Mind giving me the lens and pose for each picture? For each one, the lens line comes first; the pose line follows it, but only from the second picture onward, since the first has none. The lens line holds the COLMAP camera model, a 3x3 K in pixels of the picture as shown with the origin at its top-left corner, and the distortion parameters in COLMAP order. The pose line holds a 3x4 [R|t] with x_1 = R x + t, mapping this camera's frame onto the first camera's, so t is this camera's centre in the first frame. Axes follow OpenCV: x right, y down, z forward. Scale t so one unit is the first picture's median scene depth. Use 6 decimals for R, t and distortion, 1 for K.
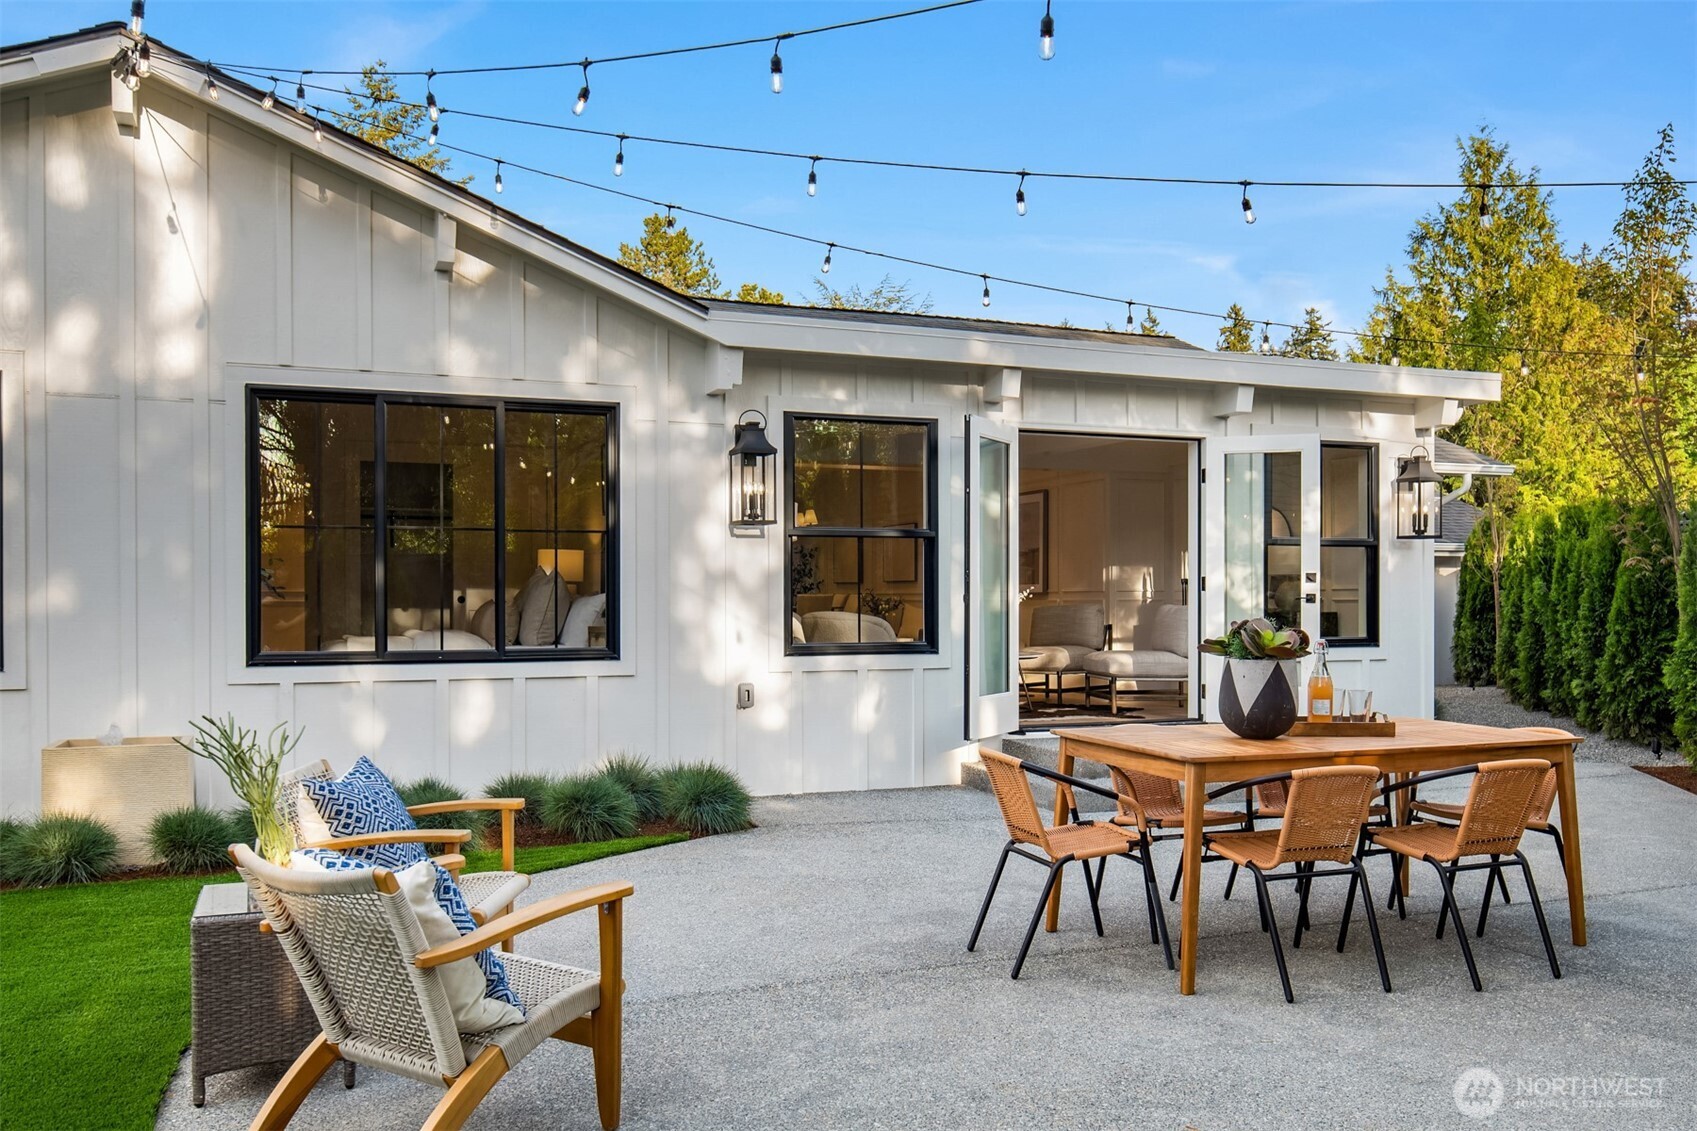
lens RADIAL K [[1379.0, 0, 848.9], [0, 1379.0, 573.8], [0, 0, 1]] dist [0.001968, 0.005947]
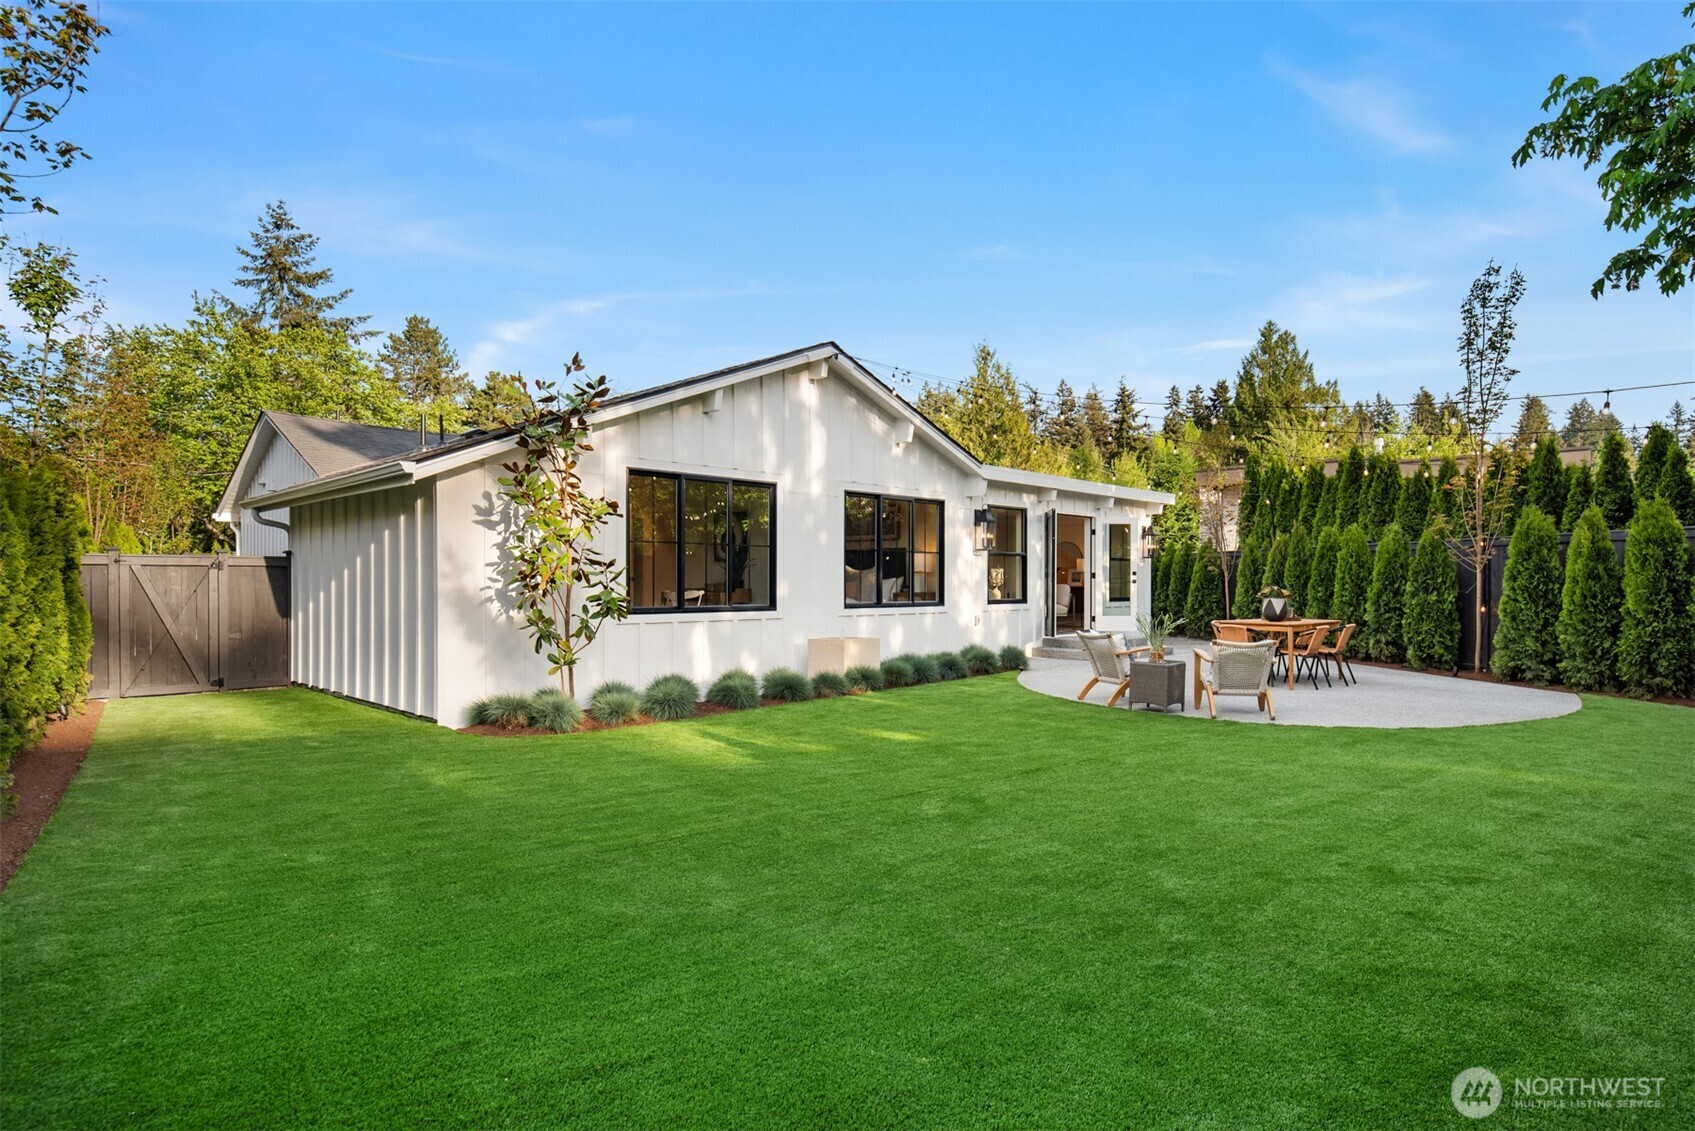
lens RADIAL K [[901.7, 0, 851.9], [0, 901.7, 568.0], [0, 0, 1]] dist [0.000413, -0.002760]
pose [[0.918880, 0.007693, 0.394461, -0.796381], [-0.007430, 0.999970, -0.002194, 0.000172], [-0.394466, -0.000915, 0.918910, -0.324991]]
